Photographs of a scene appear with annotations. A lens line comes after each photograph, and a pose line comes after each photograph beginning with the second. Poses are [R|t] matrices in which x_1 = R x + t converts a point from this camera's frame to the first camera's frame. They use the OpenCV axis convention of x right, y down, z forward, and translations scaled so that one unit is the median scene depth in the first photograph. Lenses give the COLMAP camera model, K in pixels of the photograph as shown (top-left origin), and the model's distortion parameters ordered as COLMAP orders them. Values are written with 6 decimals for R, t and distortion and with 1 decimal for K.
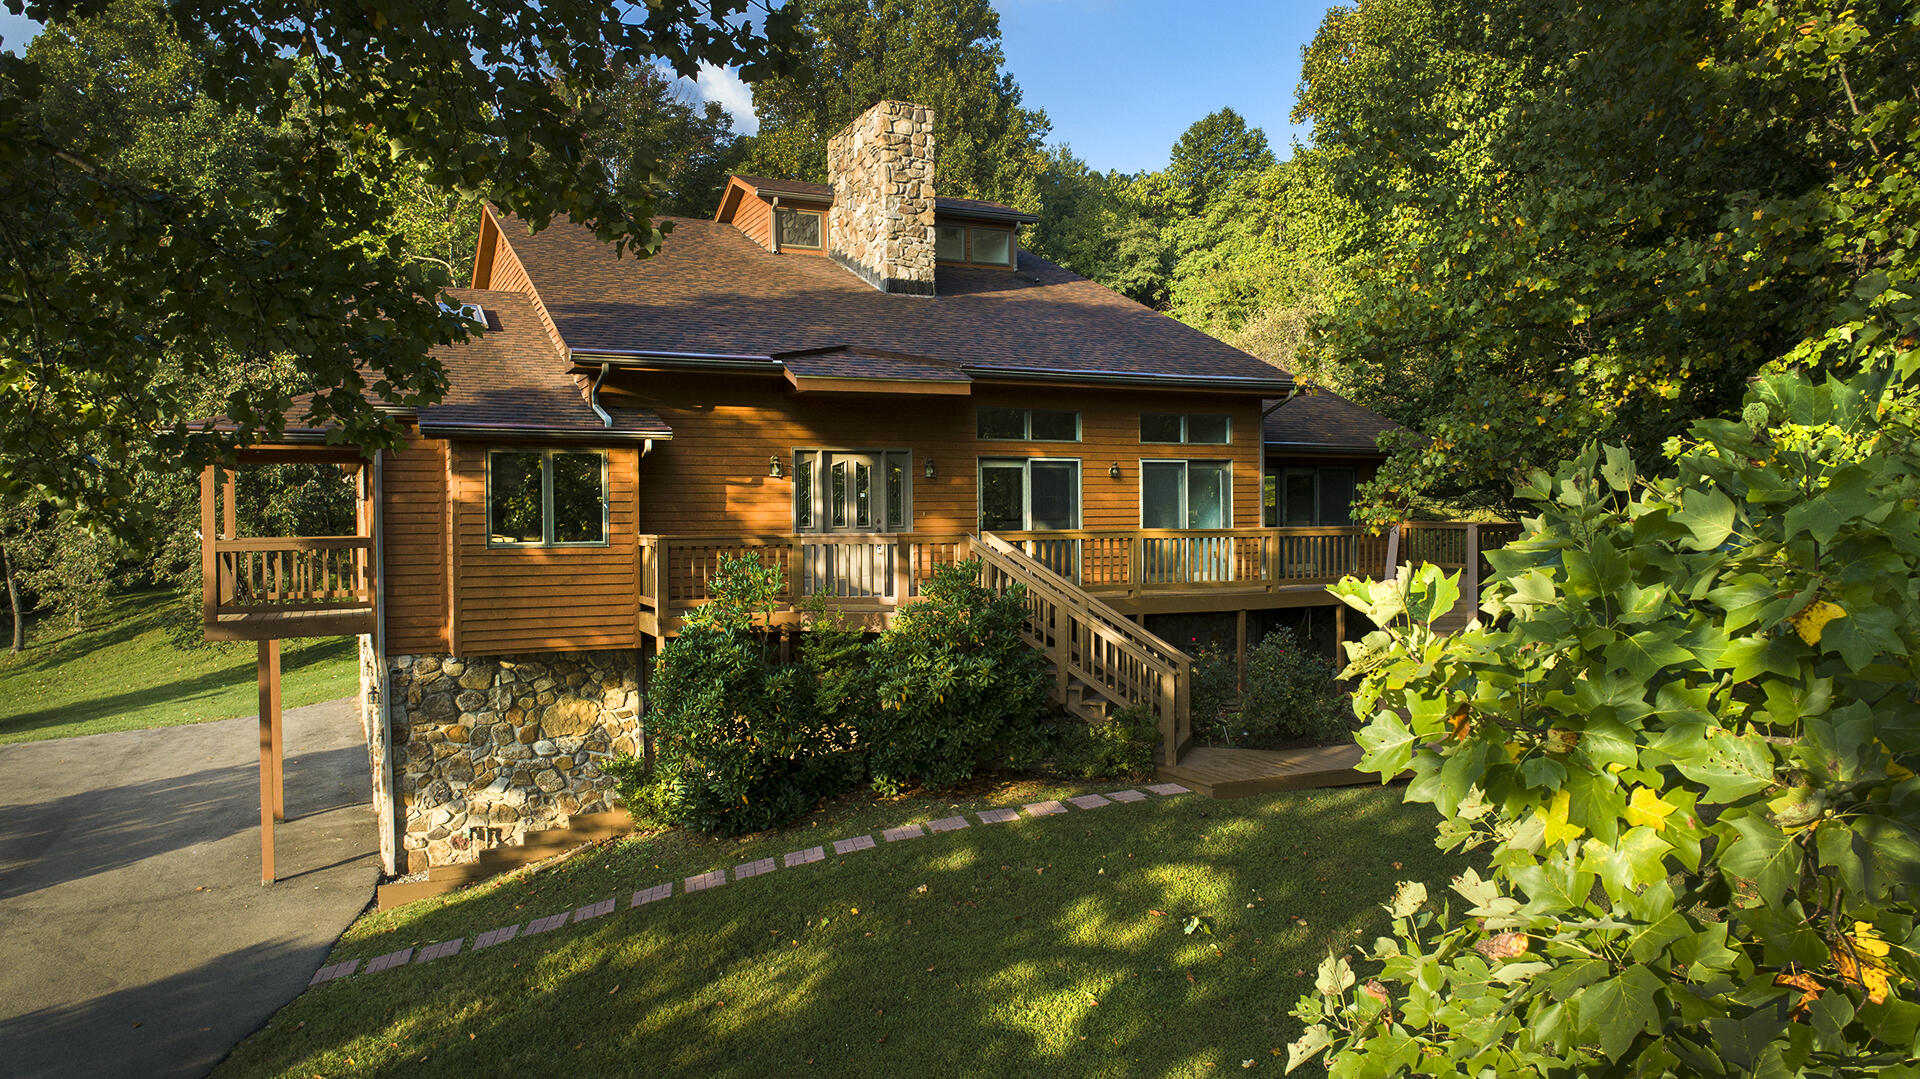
lens RADIAL K [[1292.8, 0, 952.2], [0, 1292.8, 541.9], [0, 0, 1]] dist [-0.002553, 0.002515]
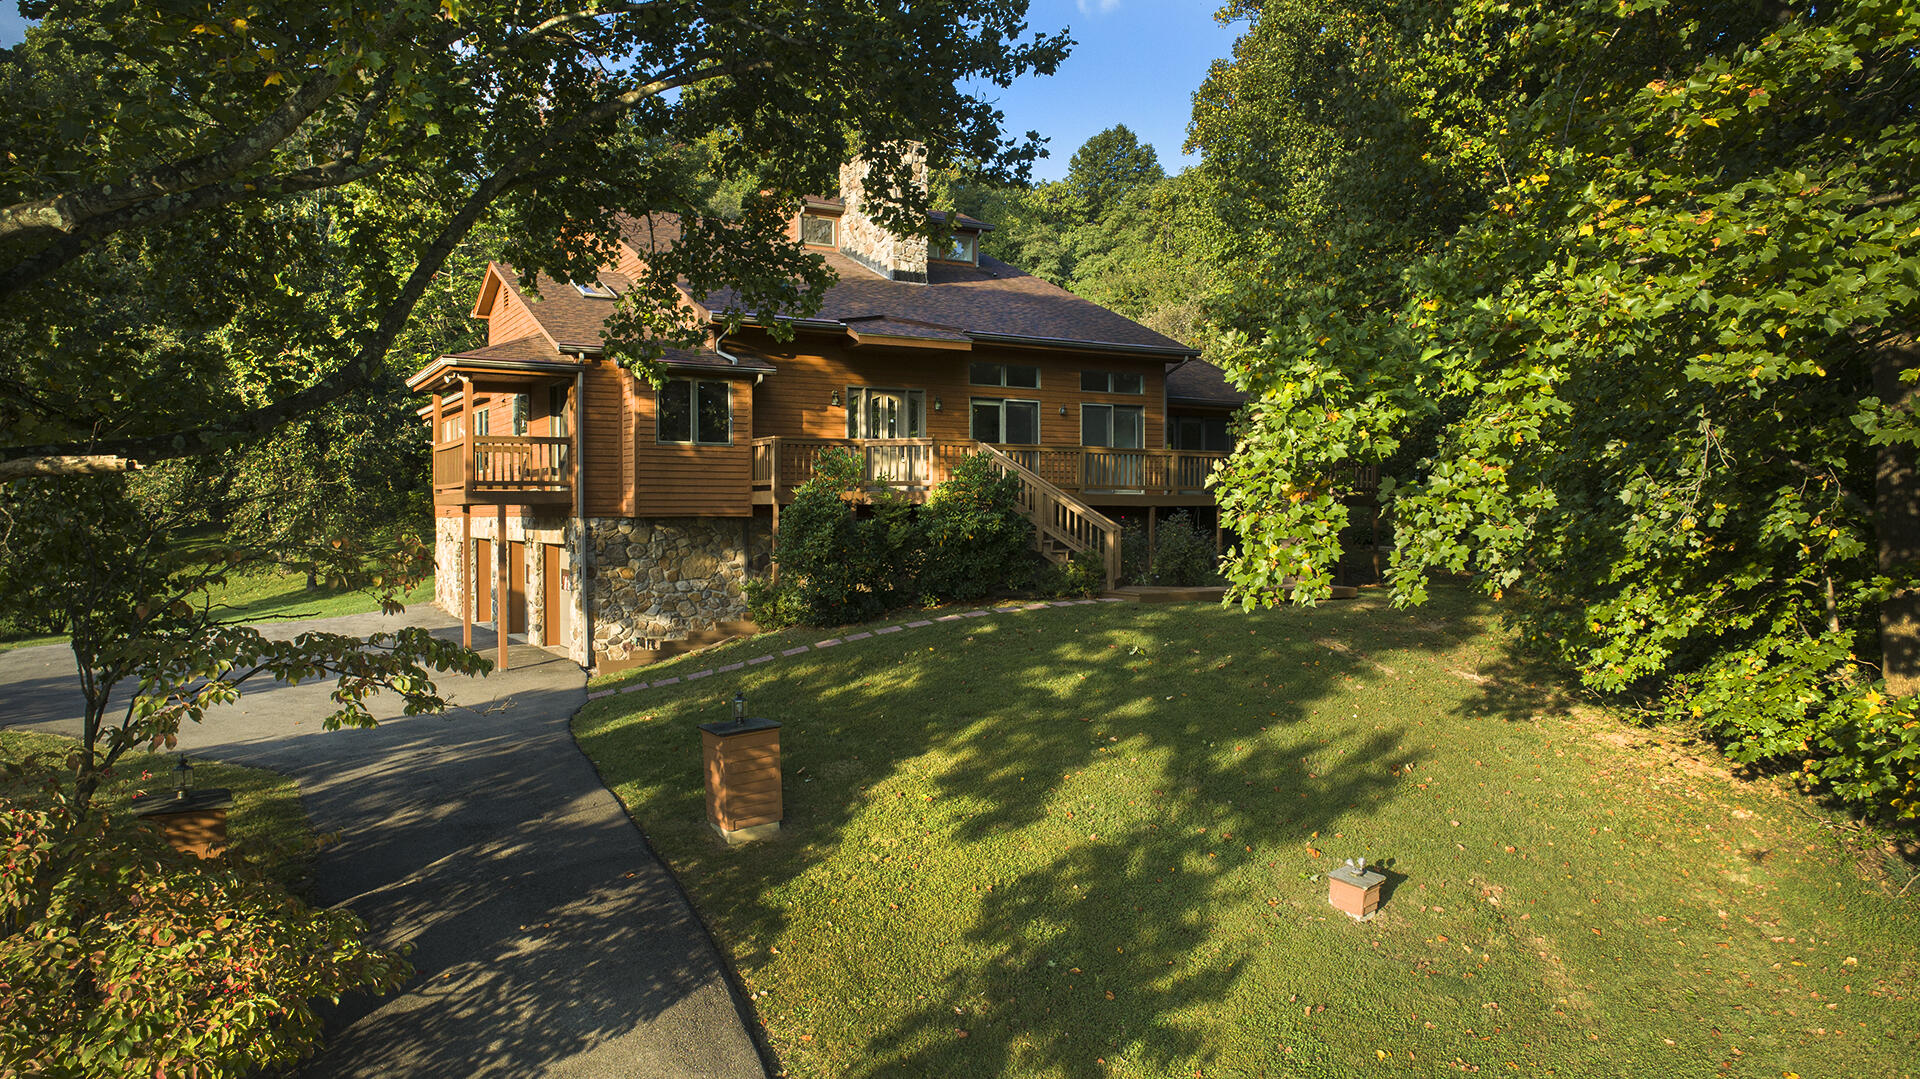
lens RADIAL K [[1292.8, 0, 952.2], [0, 1292.8, 541.9], [0, 0, 1]] dist [-0.002553, 0.002515]
pose [[0.996111, 0.006505, 0.087867, -0.120642], [-0.006576, 0.999978, 0.000520, 0.090637], [-0.087862, -0.001095, 0.996132, -0.401683]]
